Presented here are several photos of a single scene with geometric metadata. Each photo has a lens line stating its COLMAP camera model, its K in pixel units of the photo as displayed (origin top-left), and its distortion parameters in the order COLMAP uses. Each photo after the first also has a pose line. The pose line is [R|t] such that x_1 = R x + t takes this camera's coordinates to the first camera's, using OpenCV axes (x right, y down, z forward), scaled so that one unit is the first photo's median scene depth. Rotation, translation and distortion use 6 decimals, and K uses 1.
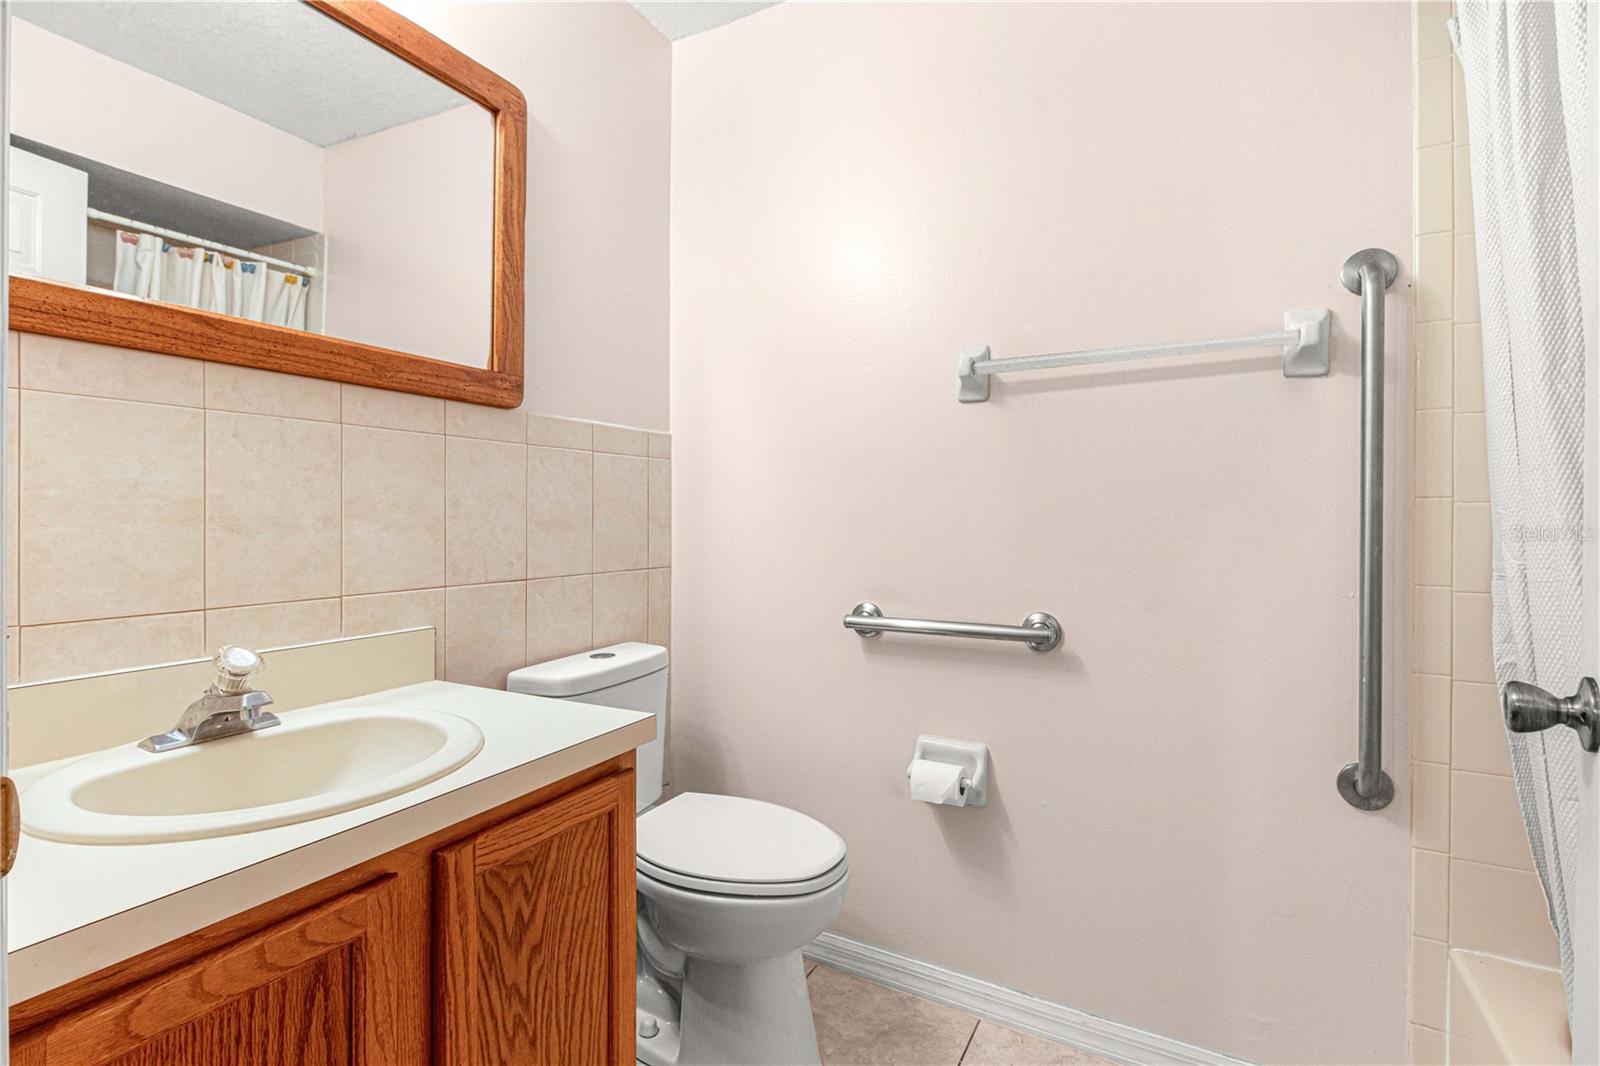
lens RADIAL K [[722.4, 0, 797.6], [0, 722.4, 540.2], [0, 0, 1]] dist [-0.000382, 0.000039]
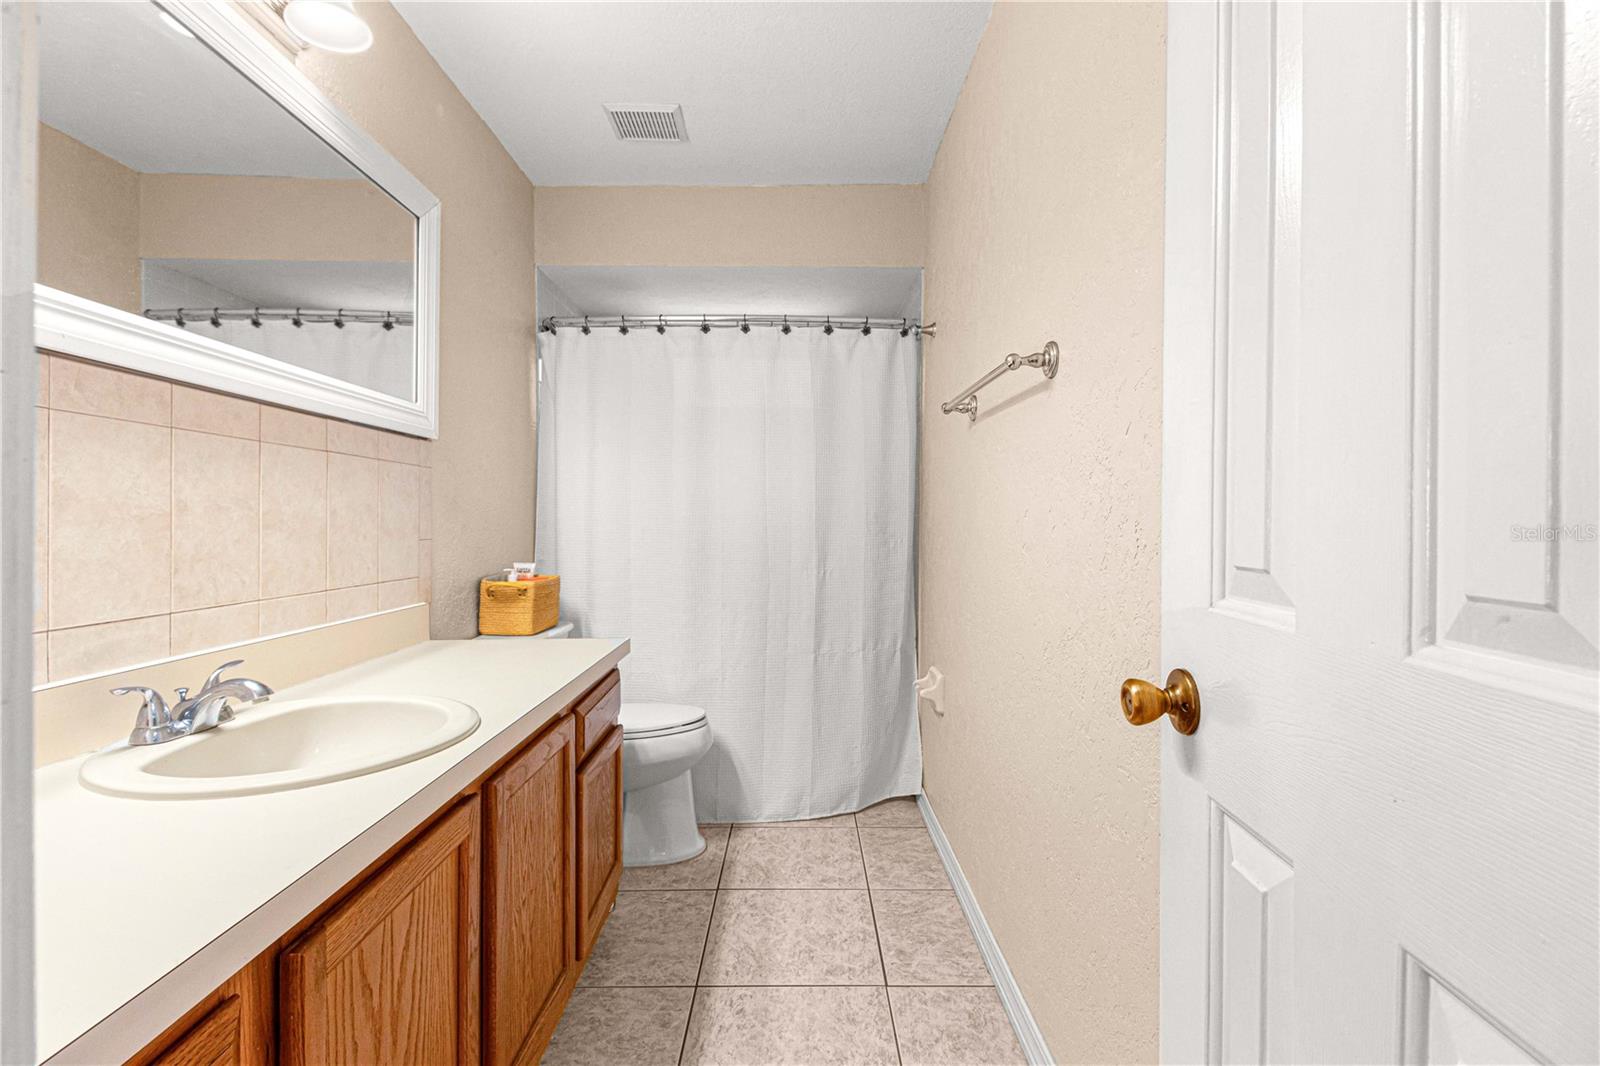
lens RADIAL K [[722.4, 0, 797.6], [0, 722.4, 540.2], [0, 0, 1]] dist [-0.000382, 0.000039]
pose [[0.867863, 0.005764, 0.496771, -0.490966], [-0.006485, 0.999979, -0.000273, -0.018141], [-0.496762, -0.002984, 0.867882, -0.352158]]
